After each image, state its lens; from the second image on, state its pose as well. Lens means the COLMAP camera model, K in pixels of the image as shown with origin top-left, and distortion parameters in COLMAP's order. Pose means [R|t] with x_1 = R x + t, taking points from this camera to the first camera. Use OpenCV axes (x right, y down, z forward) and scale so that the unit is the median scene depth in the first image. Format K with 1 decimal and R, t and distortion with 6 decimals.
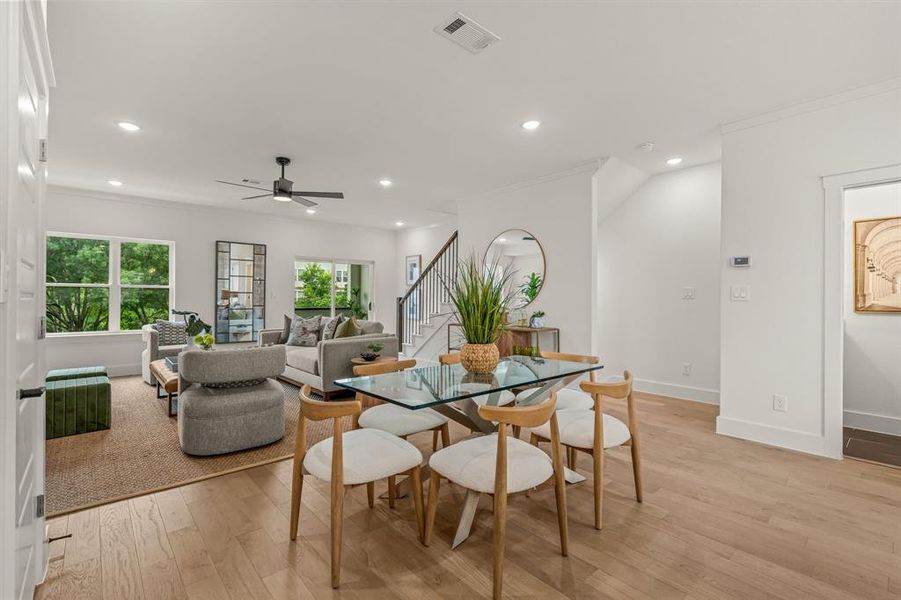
lens RADIAL K [[406.5, 0, 449.3], [0, 406.5, 296.4], [0, 0, 1]] dist [-0.006661, 0.000586]
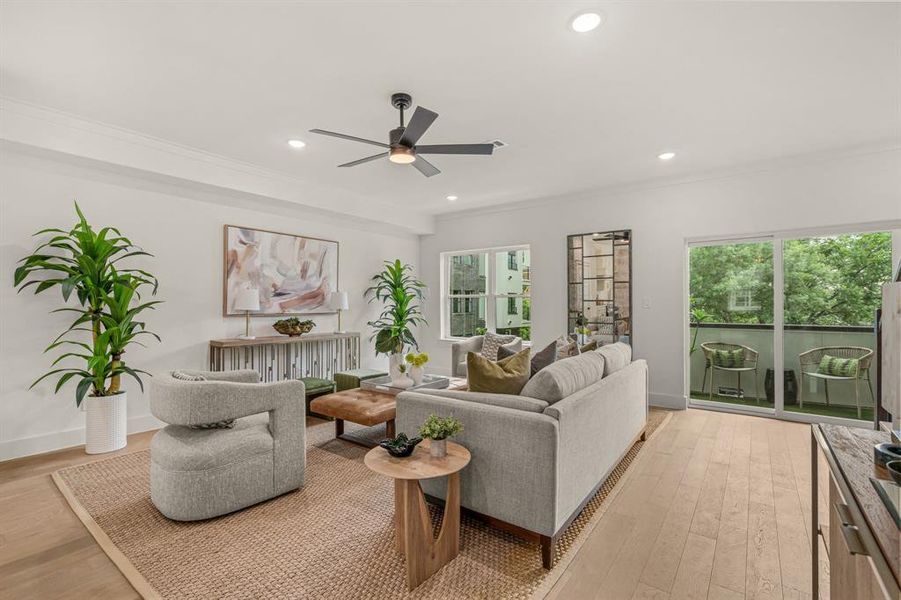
lens RADIAL K [[406.5, 0, 457.0], [0, 406.5, 301.7], [0, 0, 1]] dist [-0.006661, 0.000586]
pose [[0.219873, -0.012236, -0.975452, 0.316566], [0.008902, 0.999905, -0.010536, -0.003537], [0.975488, -0.006367, 0.219961, 1.273375]]
